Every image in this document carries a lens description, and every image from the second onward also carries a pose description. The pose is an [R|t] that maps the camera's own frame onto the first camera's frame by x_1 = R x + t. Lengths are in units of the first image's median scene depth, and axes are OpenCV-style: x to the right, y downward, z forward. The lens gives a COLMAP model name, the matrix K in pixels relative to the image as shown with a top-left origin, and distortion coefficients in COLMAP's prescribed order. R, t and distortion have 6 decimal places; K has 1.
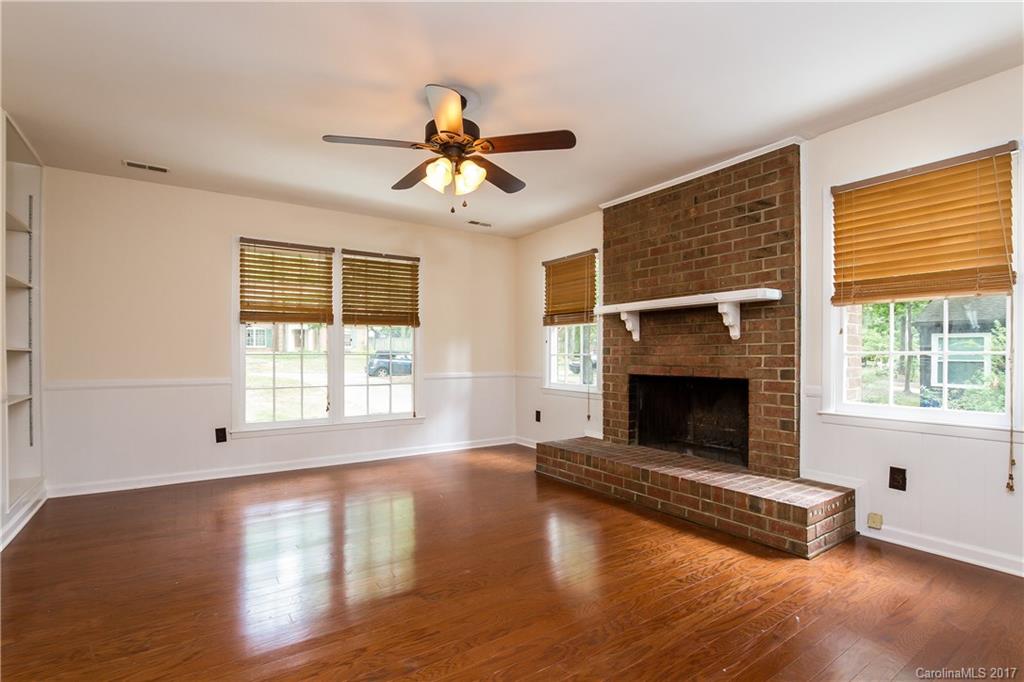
lens RADIAL K [[471.8, 0, 505.9], [0, 471.8, 346.1], [0, 0, 1]] dist [-0.026856, 0.003208]
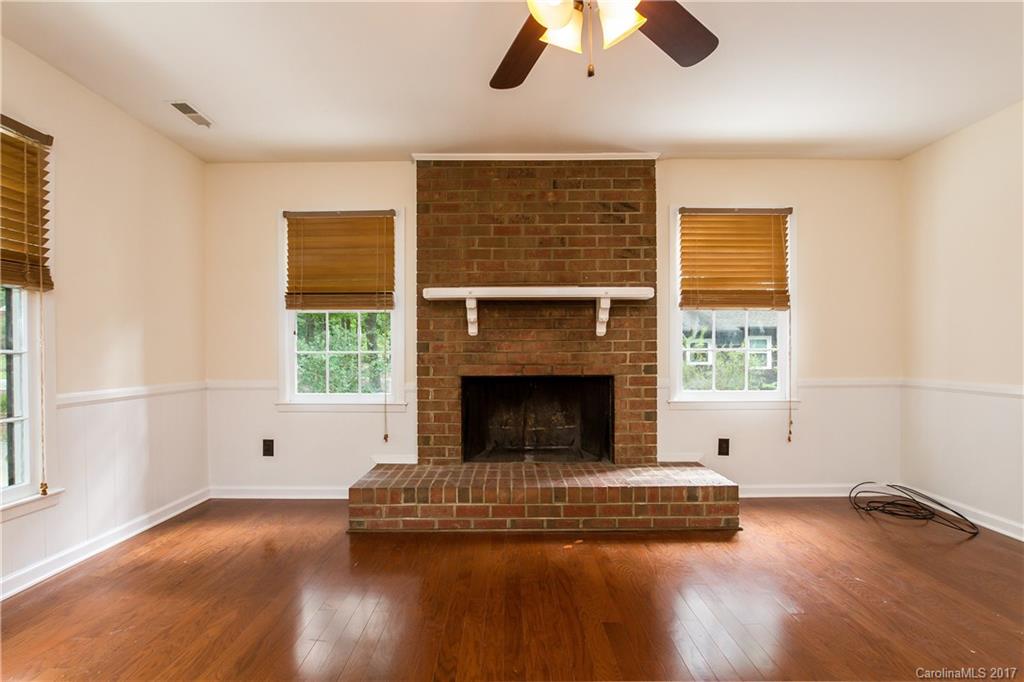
lens RADIAL K [[471.8, 0, 510.6], [0, 471.8, 351.2], [0, 0, 1]] dist [-0.026856, 0.003208]
pose [[0.568051, 0.000006, 0.822994, -0.415973], [-0.010003, 0.999926, 0.006897, 0.012348], [-0.822933, -0.012151, 0.568009, 0.553779]]
